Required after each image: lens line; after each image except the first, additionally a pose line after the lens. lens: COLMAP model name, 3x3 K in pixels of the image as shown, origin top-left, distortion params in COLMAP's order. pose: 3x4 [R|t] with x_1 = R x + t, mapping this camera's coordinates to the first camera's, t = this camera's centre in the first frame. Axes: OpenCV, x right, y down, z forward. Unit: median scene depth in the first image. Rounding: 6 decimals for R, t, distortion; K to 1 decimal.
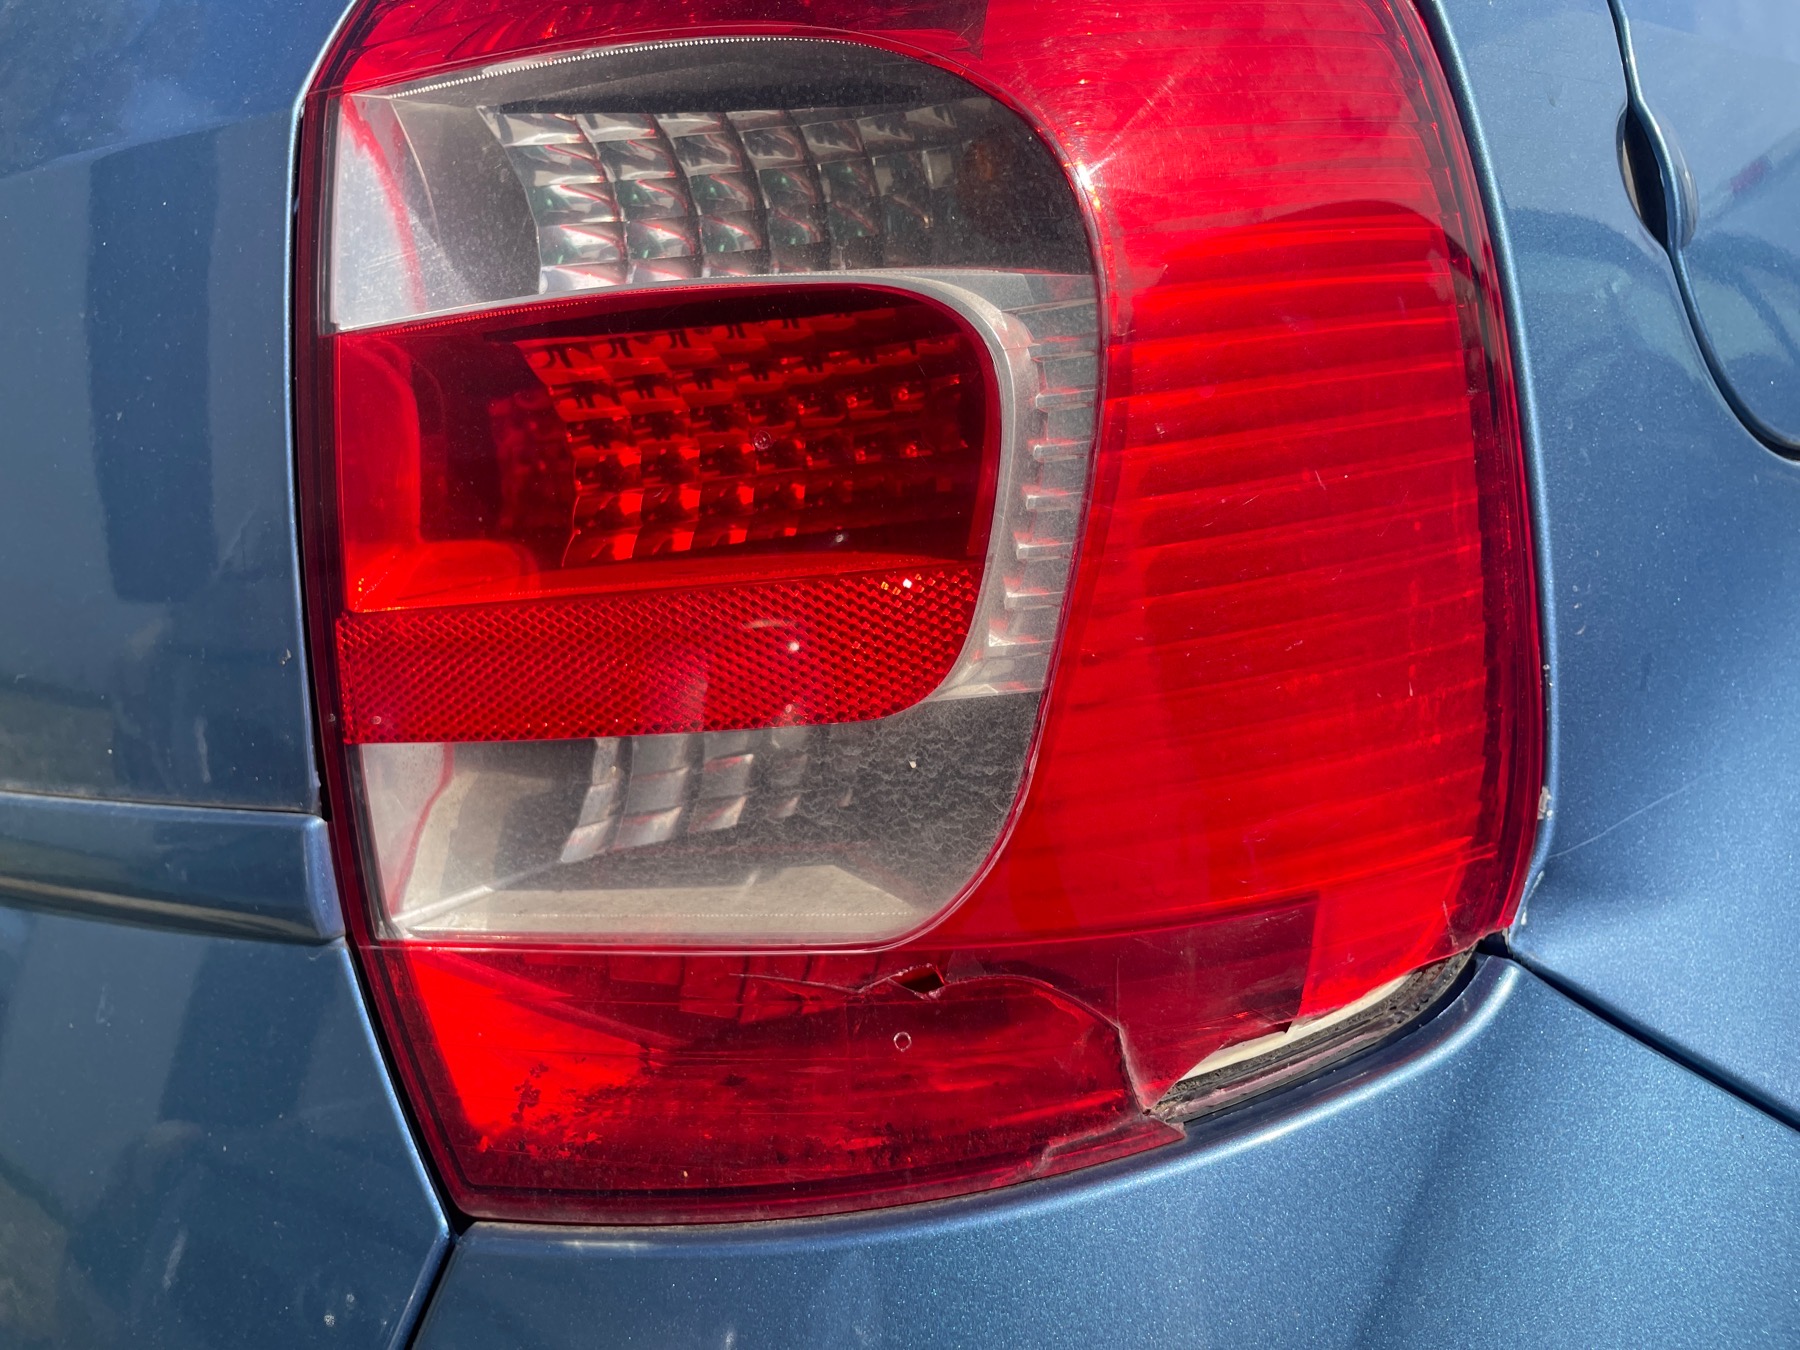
lens RADIAL K [[1367.2, 0, 900.6], [0, 1367.2, 676.7], [0, 0, 1]] dist [0.081451, -0.104784]
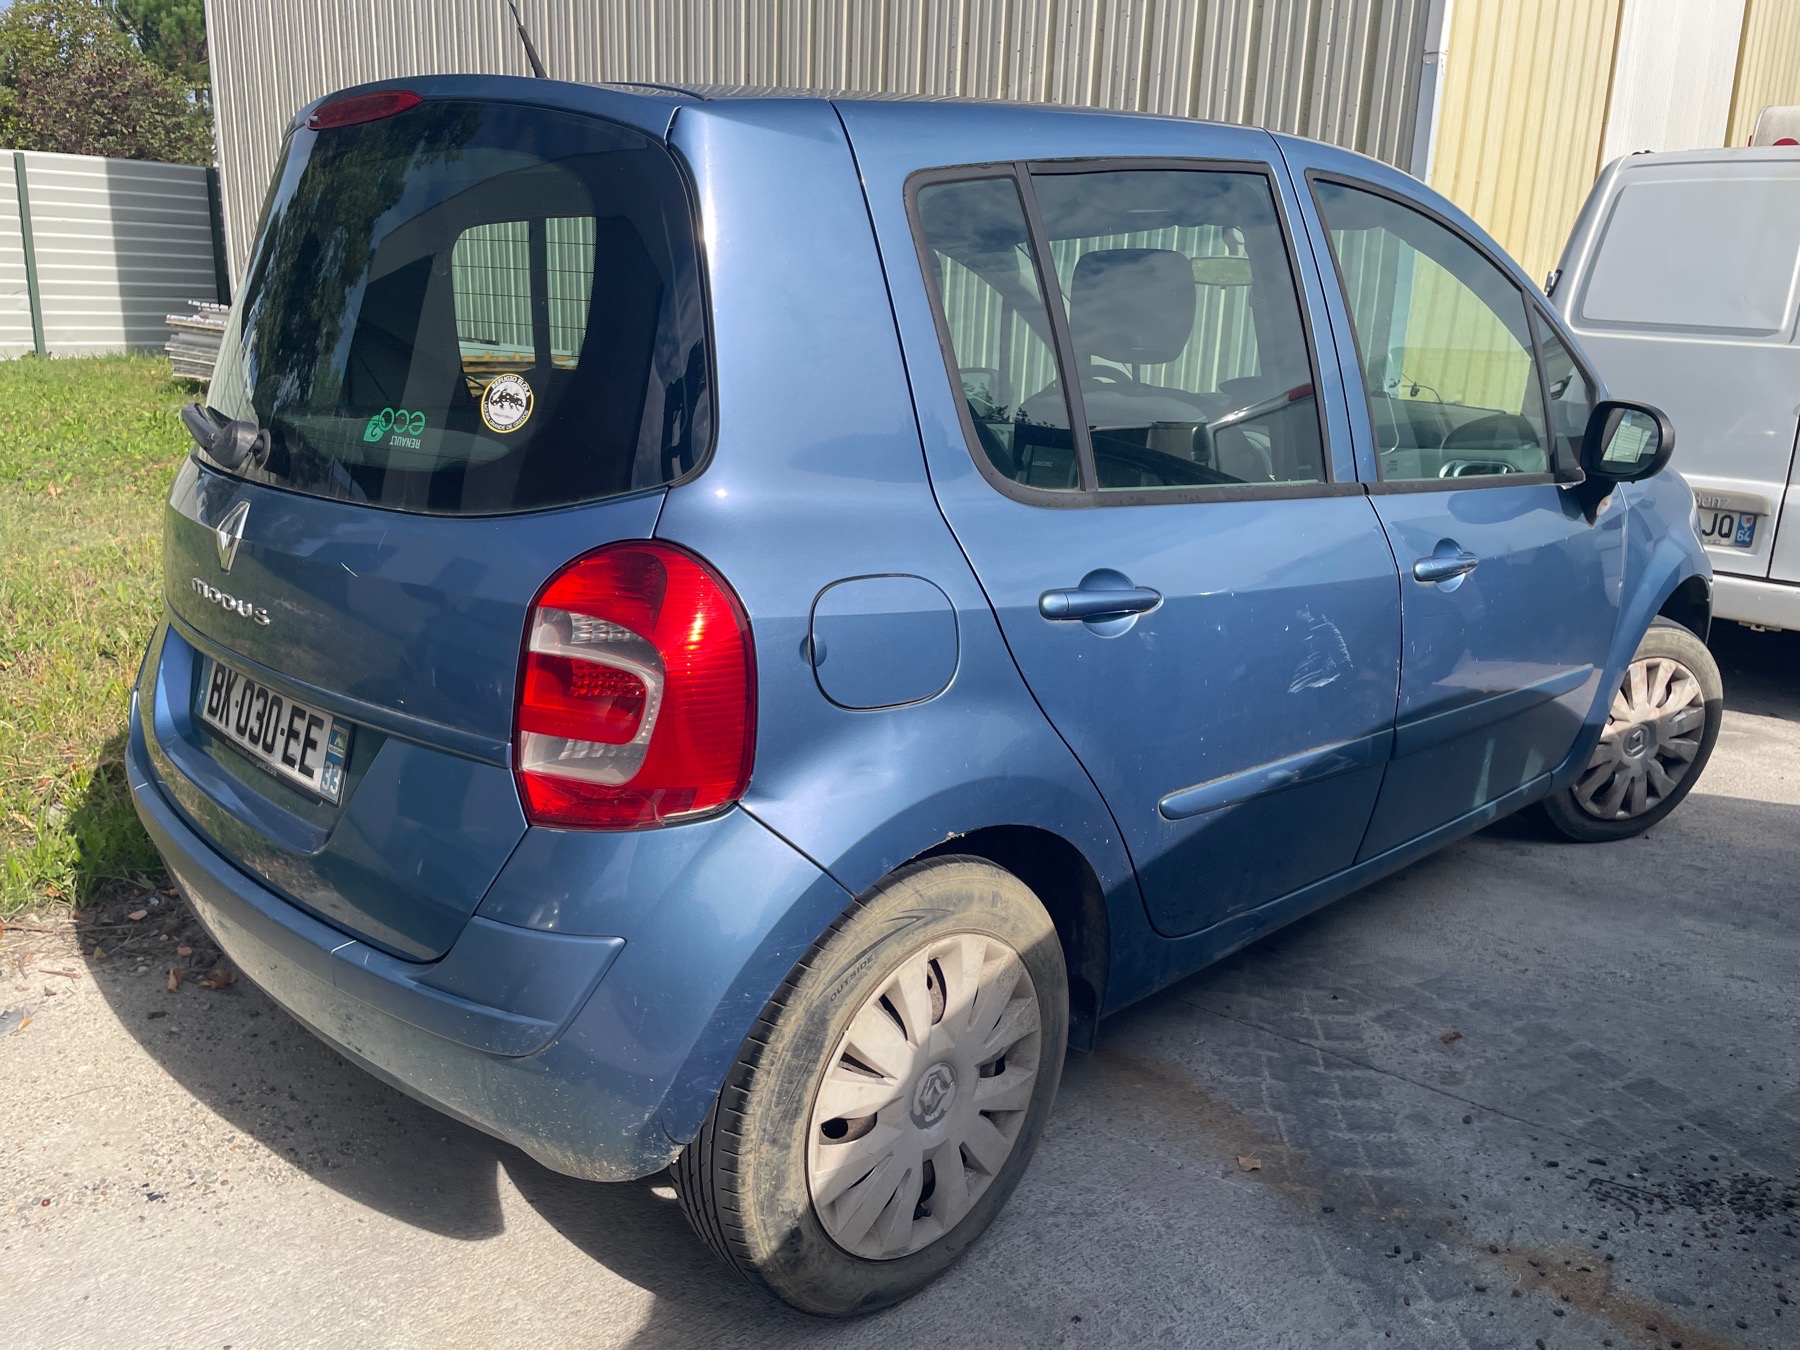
lens RADIAL K [[1367.2, 0, 898.7], [0, 1367.2, 673.4], [0, 0, 1]] dist [0.081451, -0.104784]
pose [[0.987459, 0.156560, 0.020334, 0.822023], [-0.157209, 0.986922, 0.035633, -0.548336], [-0.014489, -0.038382, 0.999158, -4.005120]]
